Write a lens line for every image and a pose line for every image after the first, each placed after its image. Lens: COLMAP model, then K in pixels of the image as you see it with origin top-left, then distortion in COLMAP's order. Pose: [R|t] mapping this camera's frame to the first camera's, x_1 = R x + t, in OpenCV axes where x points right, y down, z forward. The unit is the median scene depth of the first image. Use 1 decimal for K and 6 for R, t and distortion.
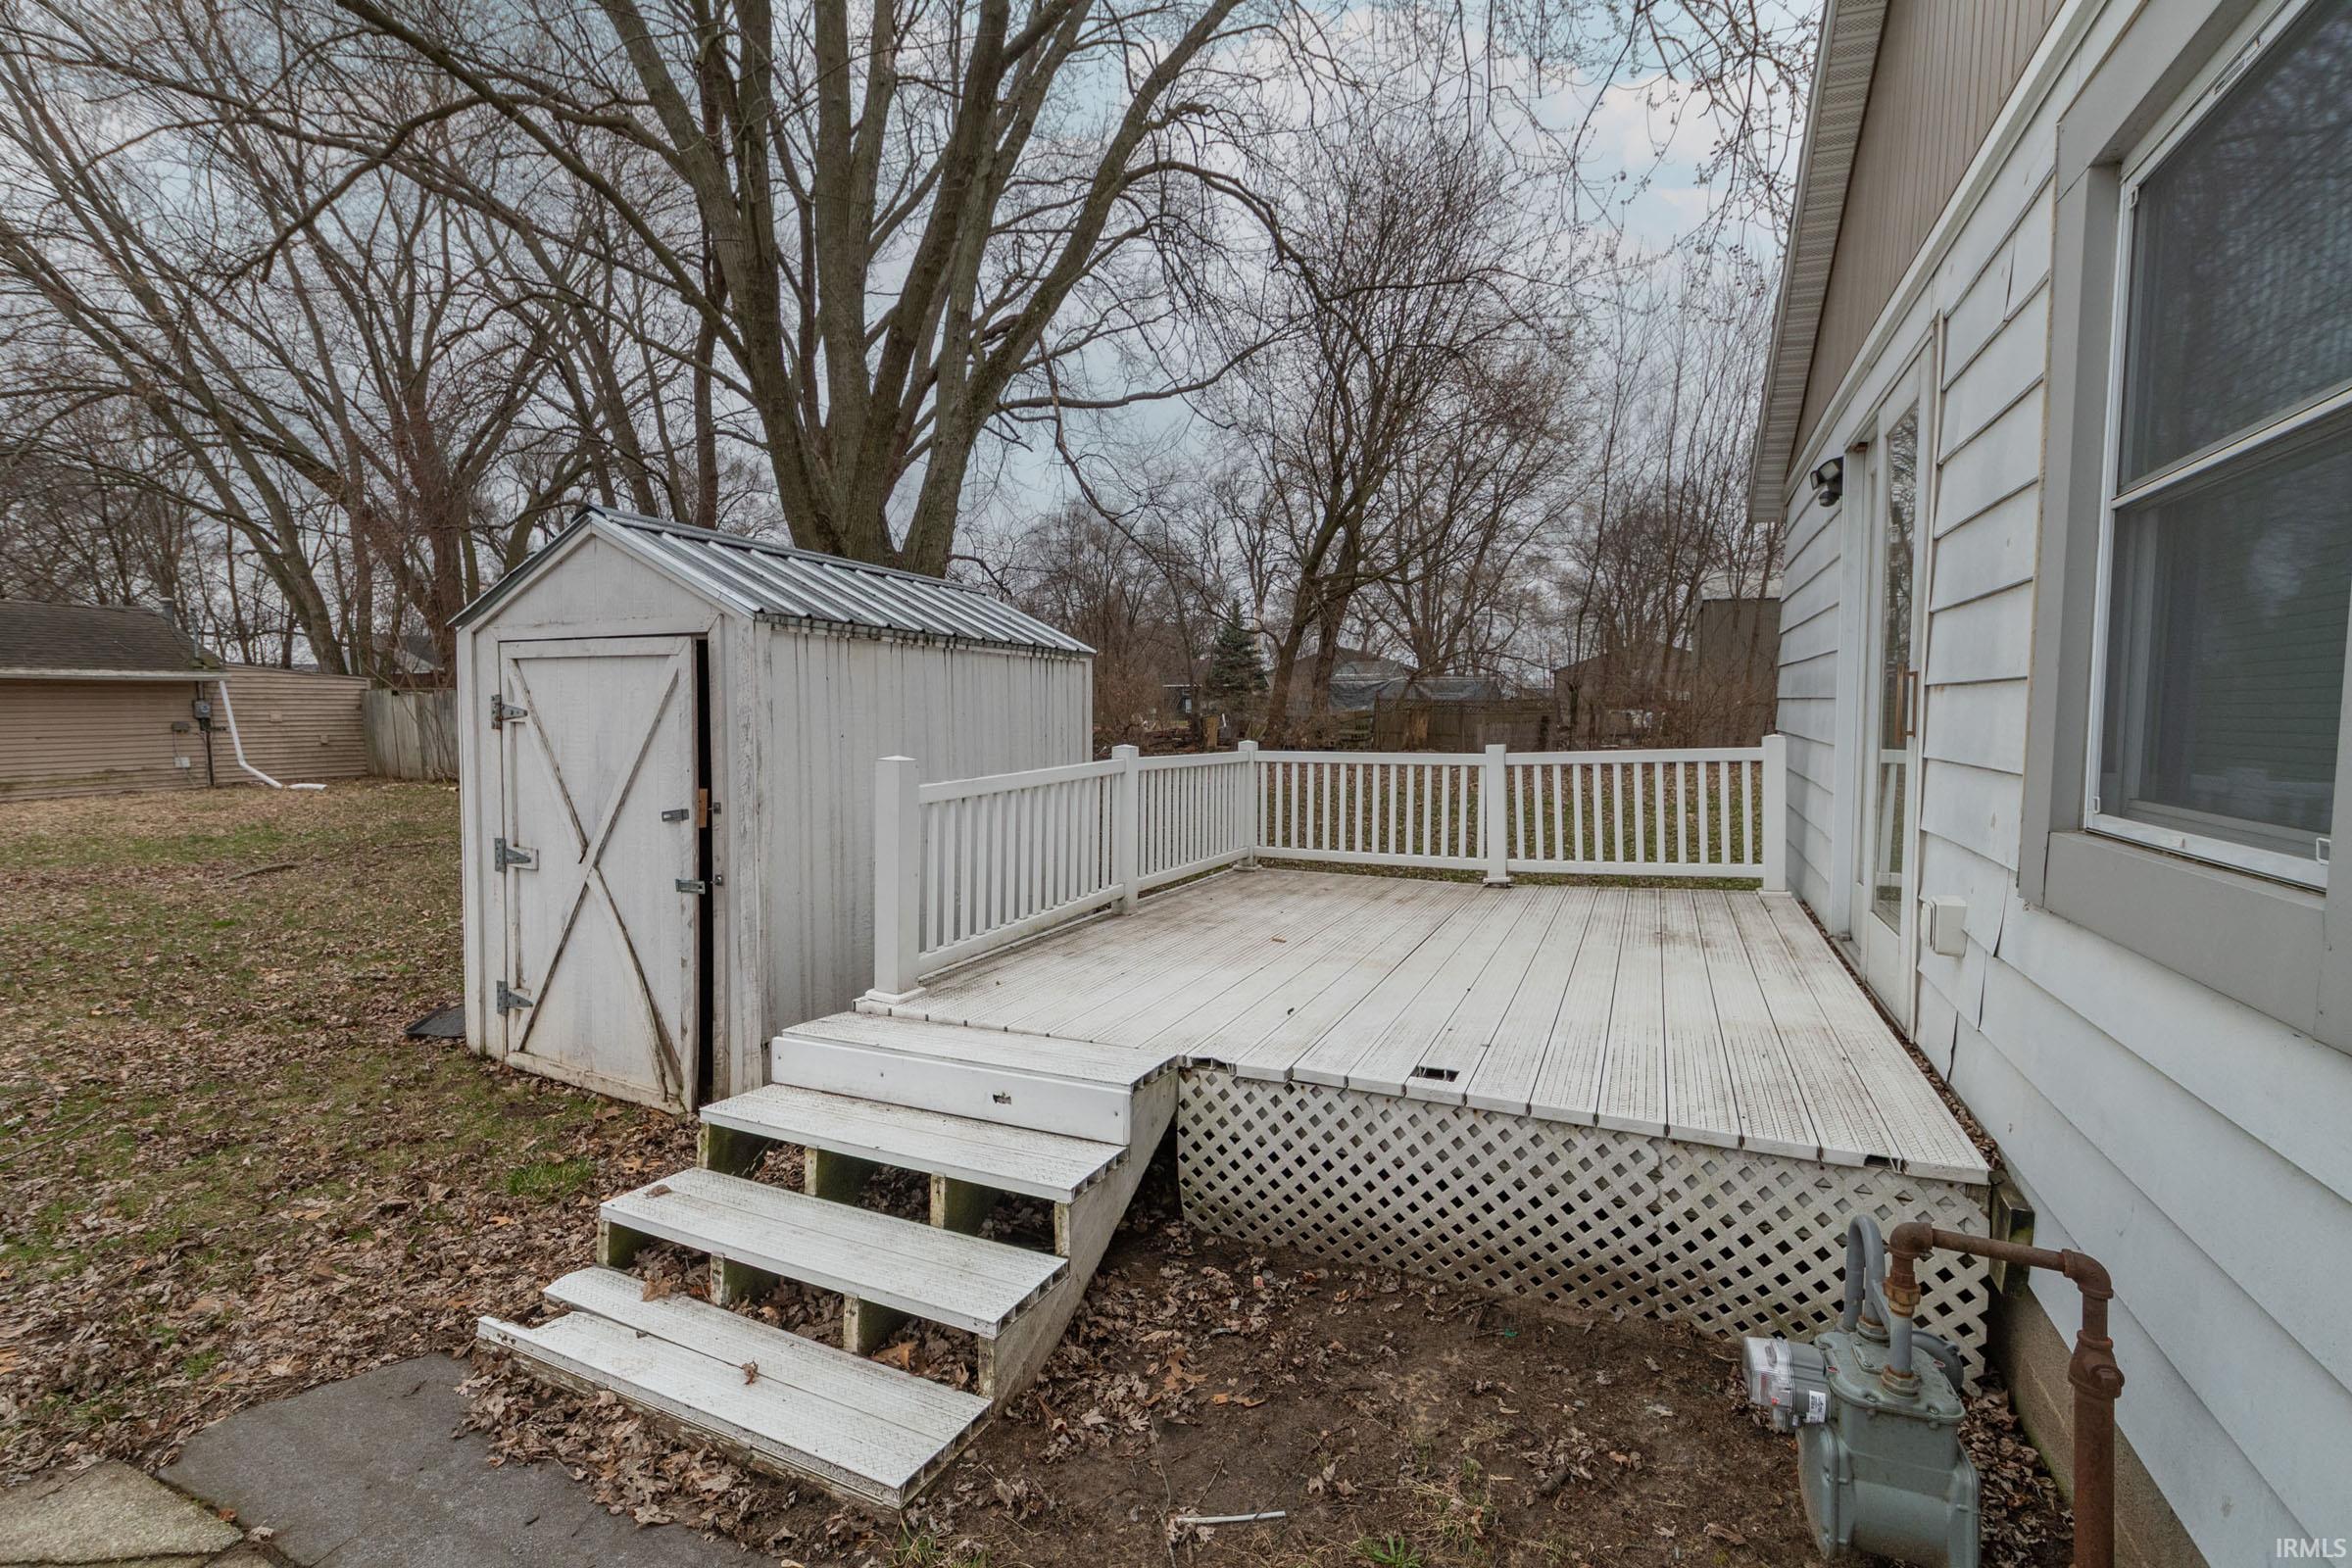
lens RADIAL K [[1033.8, 0, 1153.6], [0, 1033.8, 773.5], [0, 0, 1]] dist [0.001242, 0.000494]
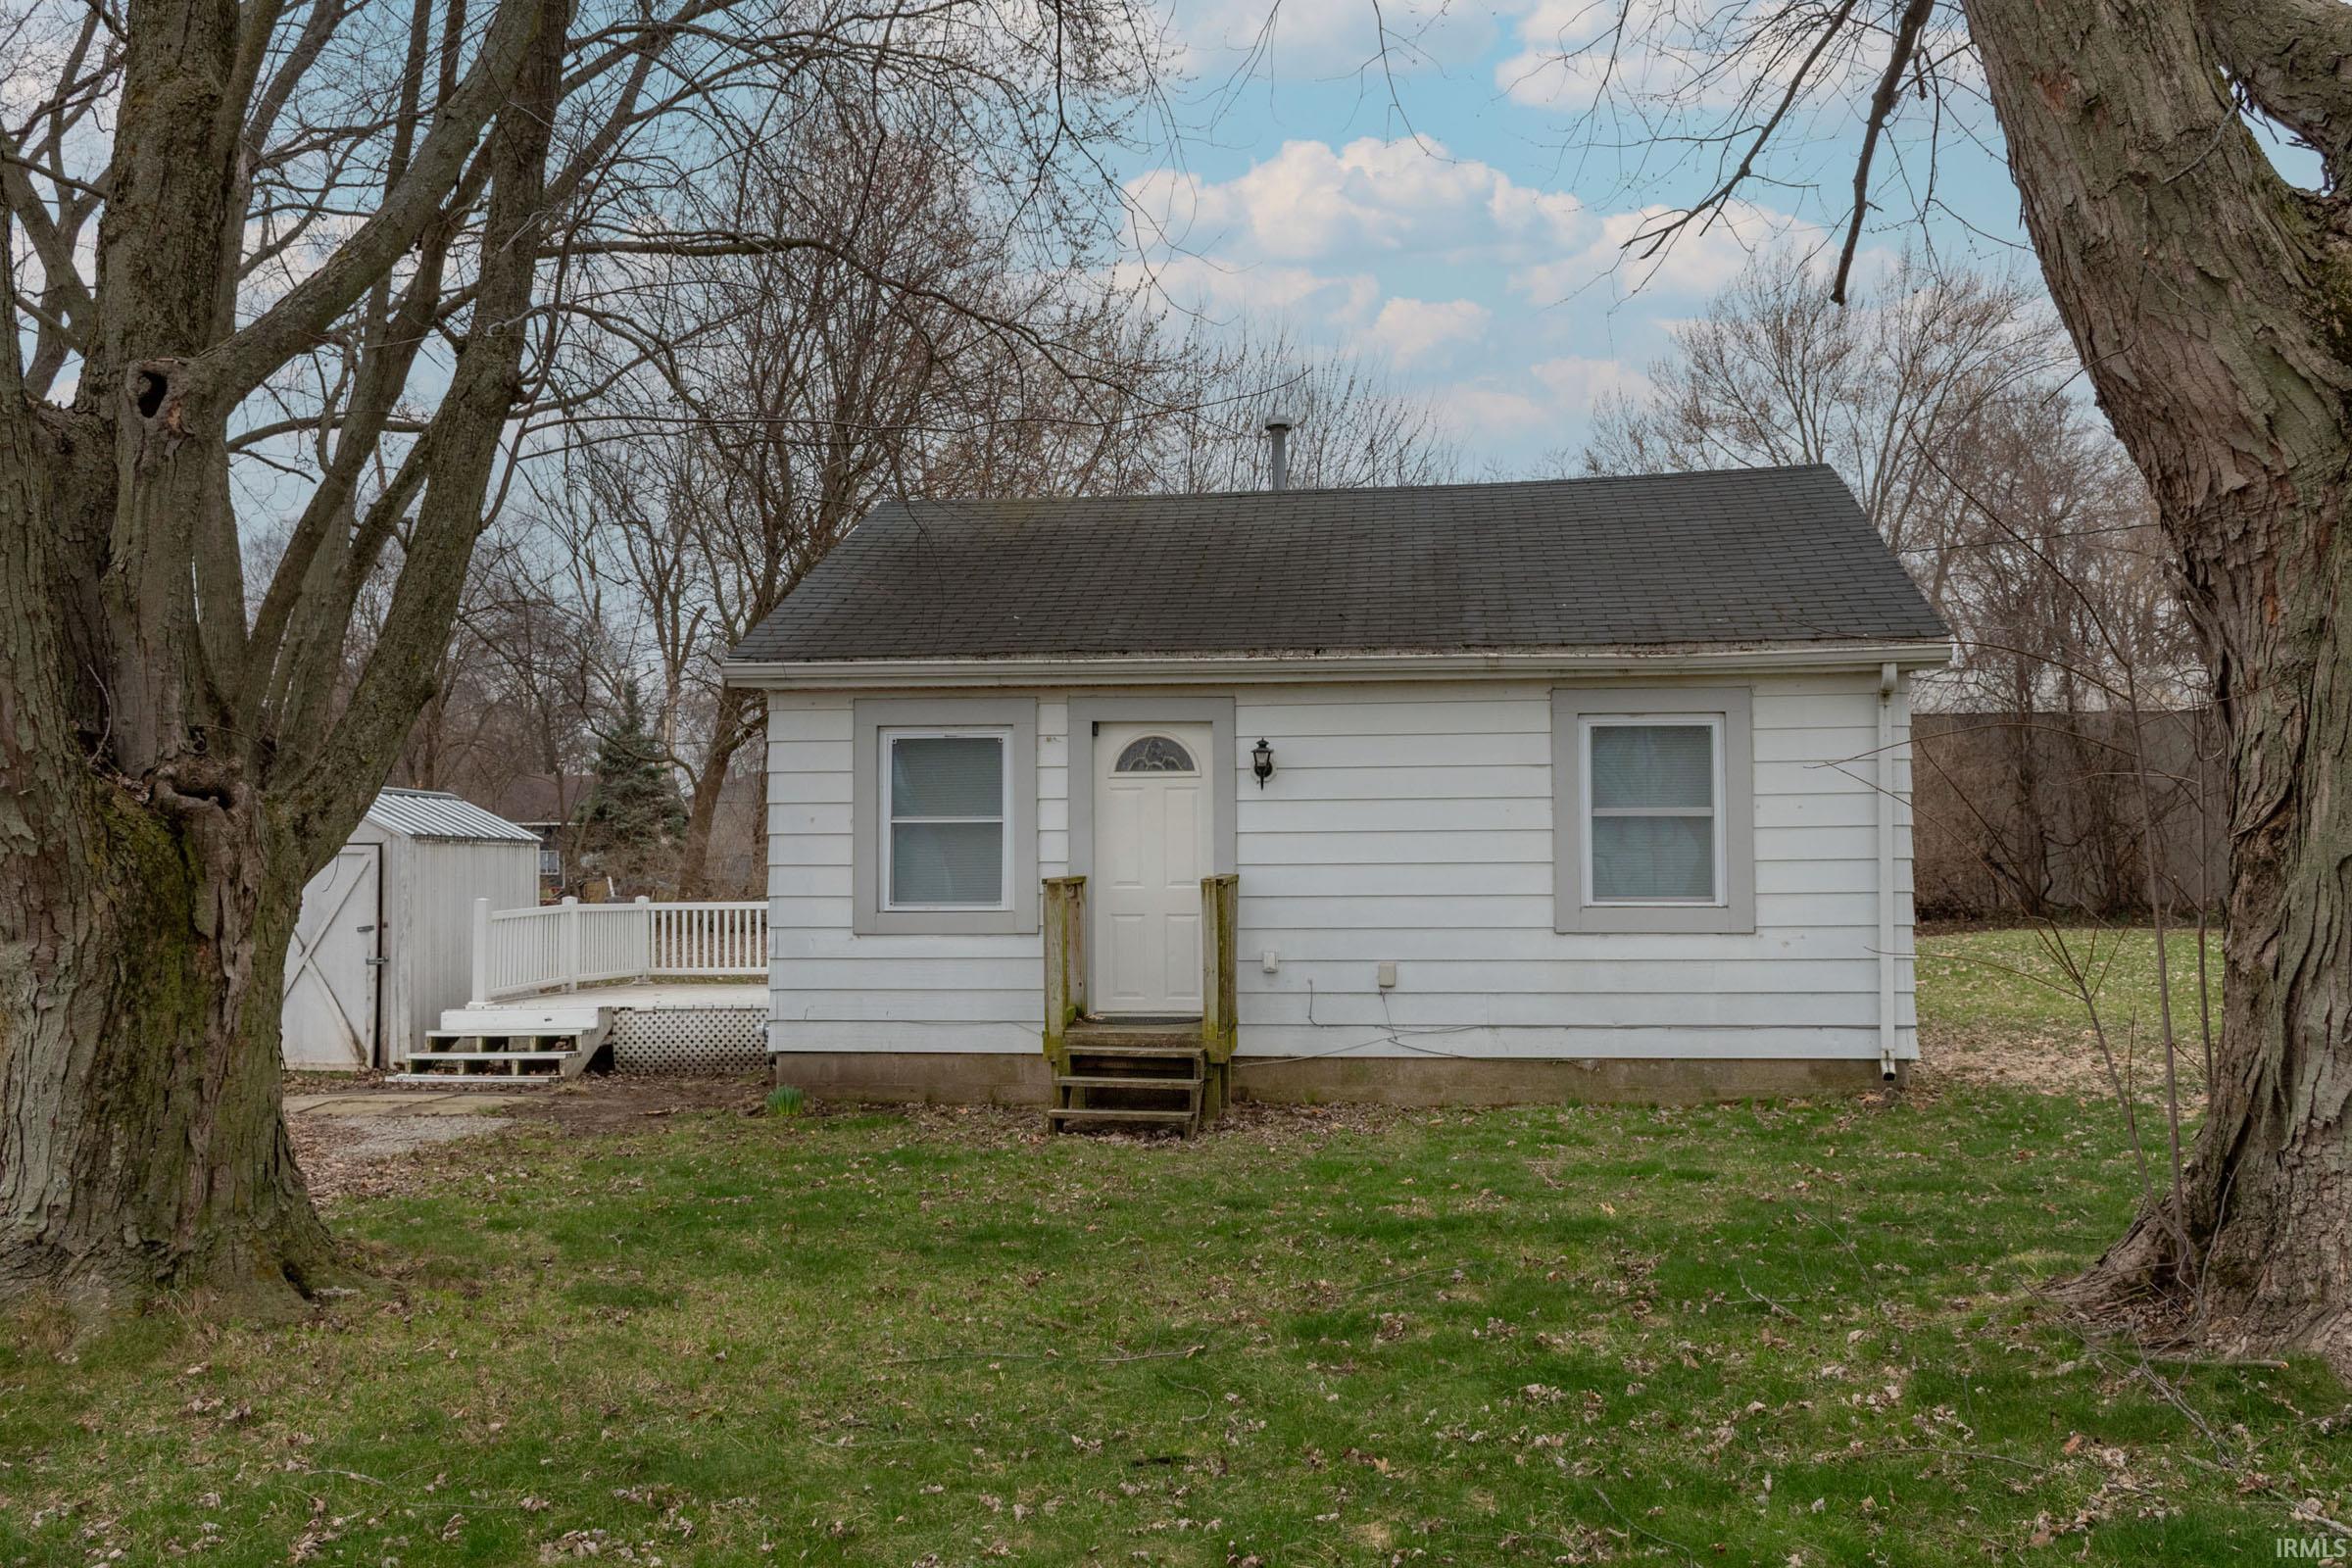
lens RADIAL K [[1947.6, 0, 1128.8], [0, 1947.6, 791.9], [0, 0, 1]] dist [-0.005467, -0.001204]
pose [[0.946073, 0.005204, 0.323913, -0.387222], [0.026708, 0.995214, -0.093997, 0.253343], [-0.322852, 0.097579, 0.941406, -4.703917]]
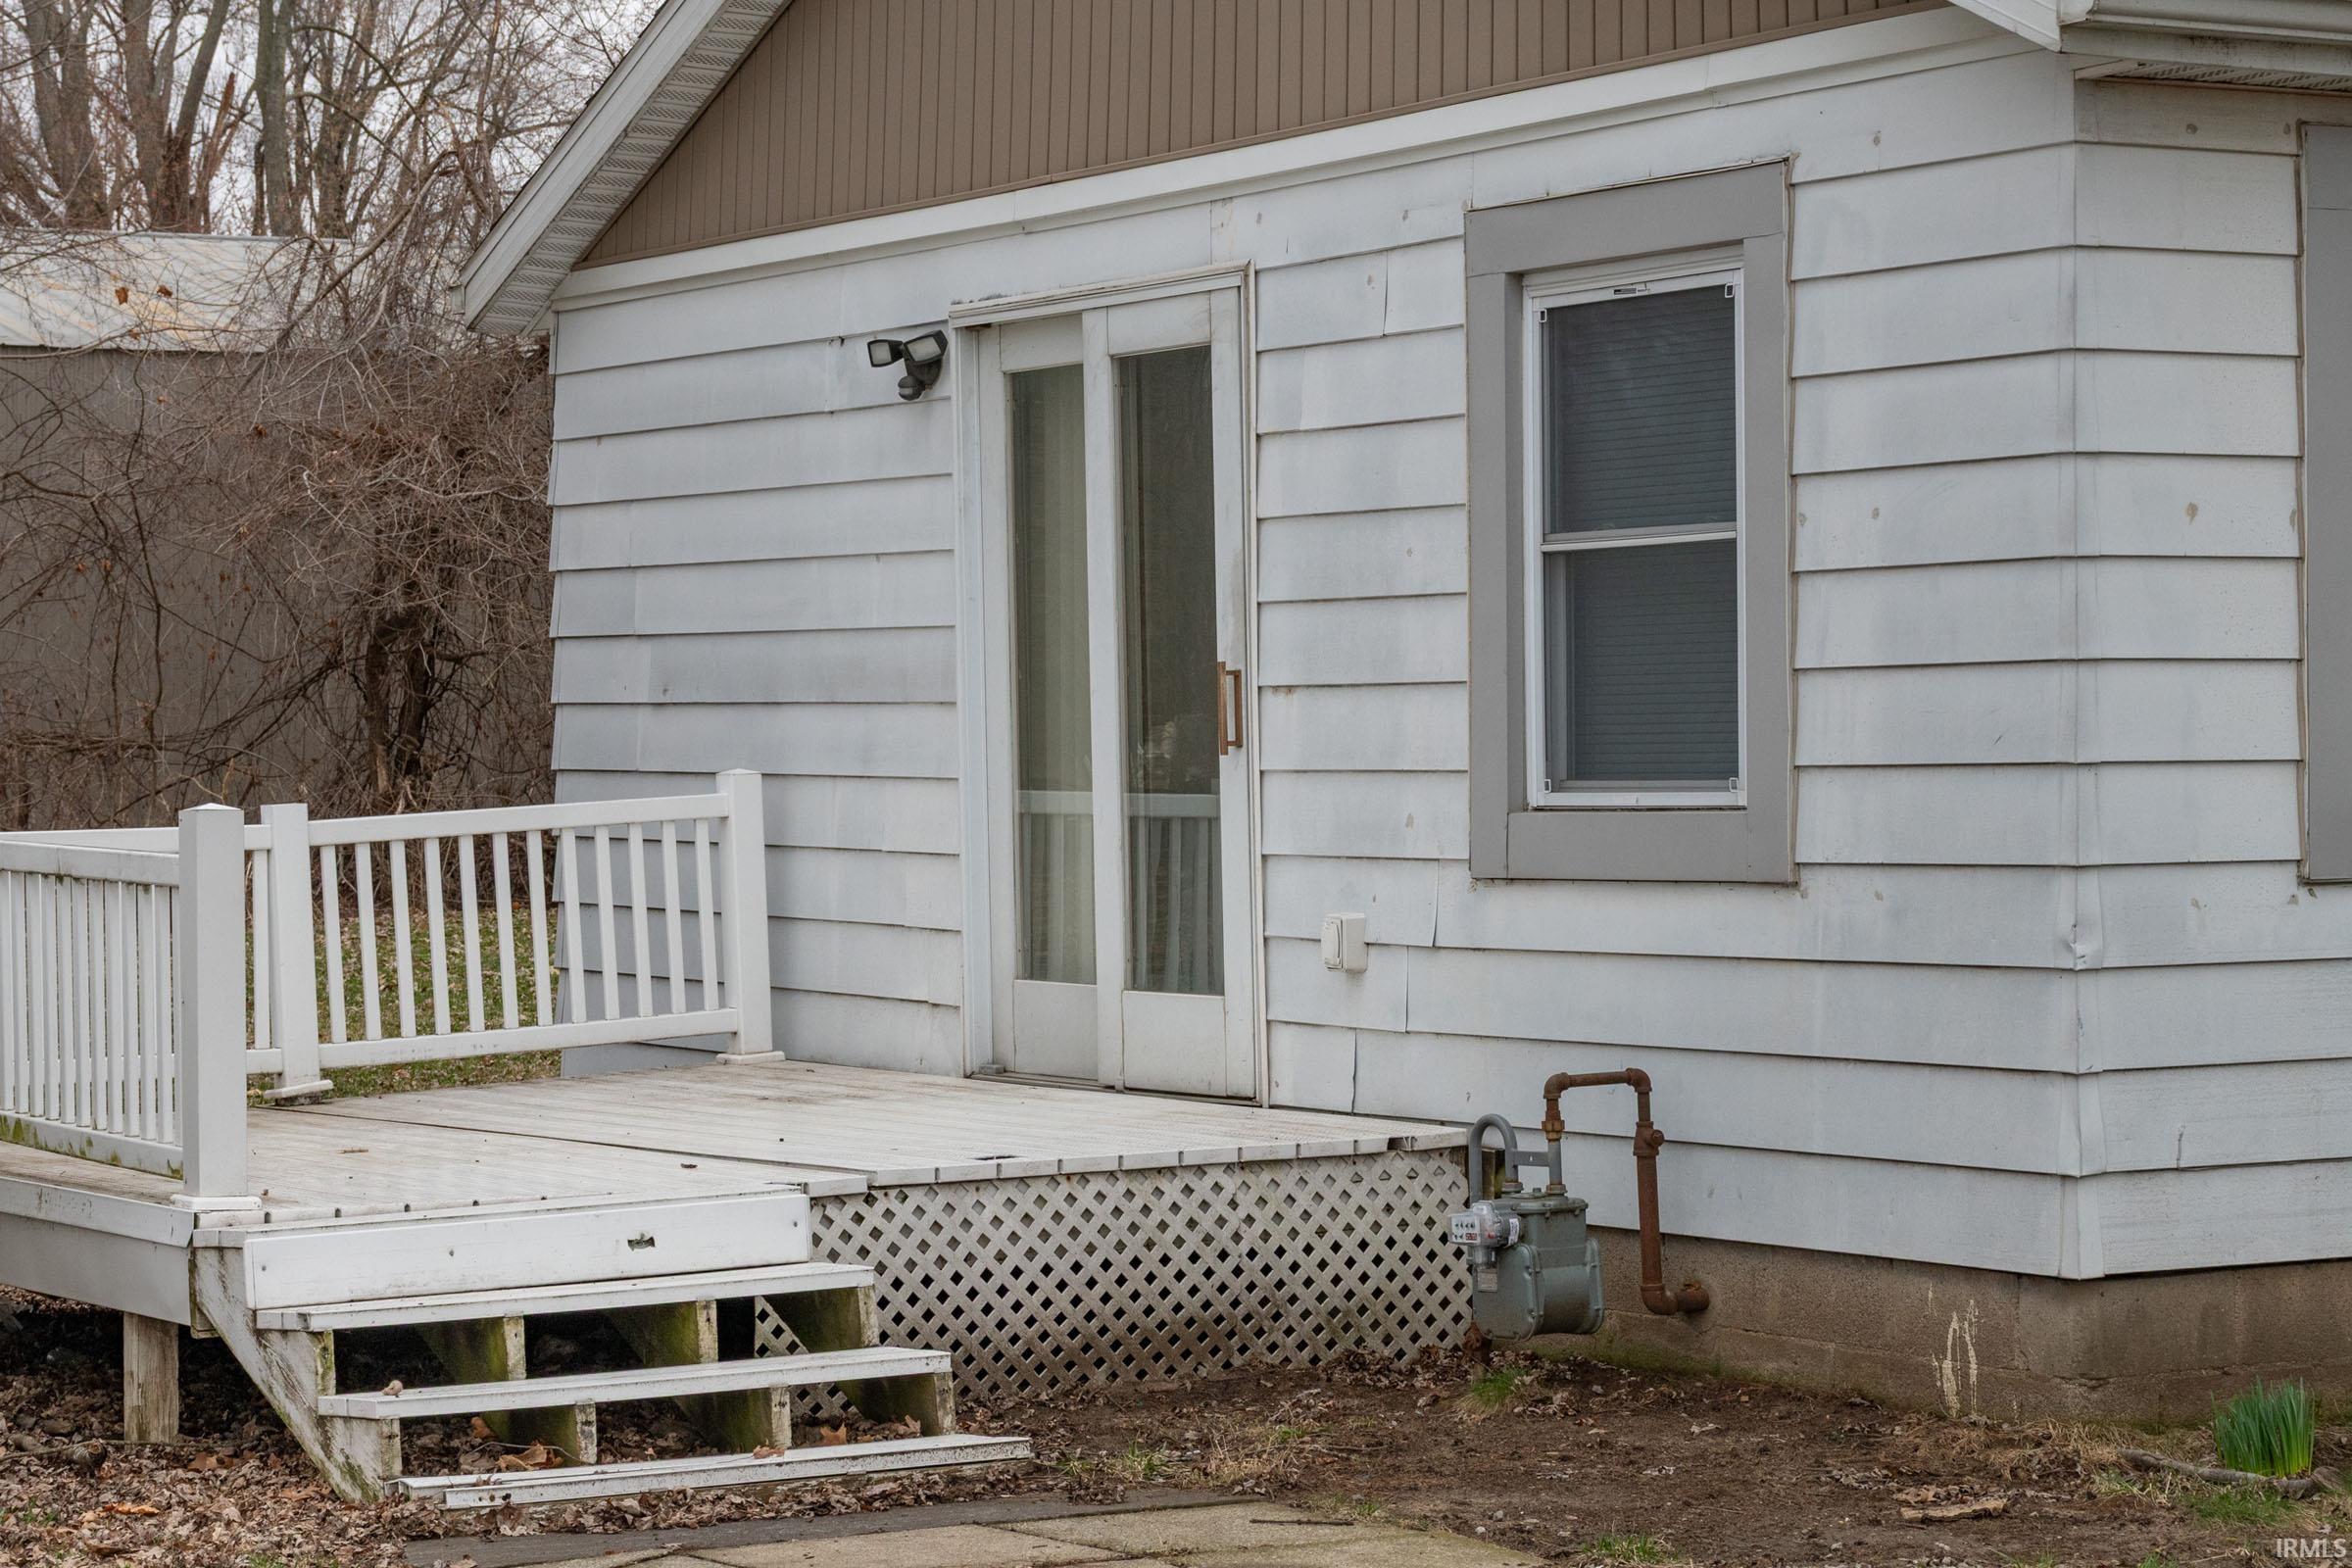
lens RADIAL K [[5518.5, 0, 1062.7], [0, 5518.5, 786.2], [0, 0, 1]] dist [-0.005761, -0.098055]
pose [[0.564236, -0.017772, 0.825422, -3.428449], [0.059933, 0.998012, -0.019481, 0.087554], [-0.823435, 0.060462, 0.564180, -1.588565]]
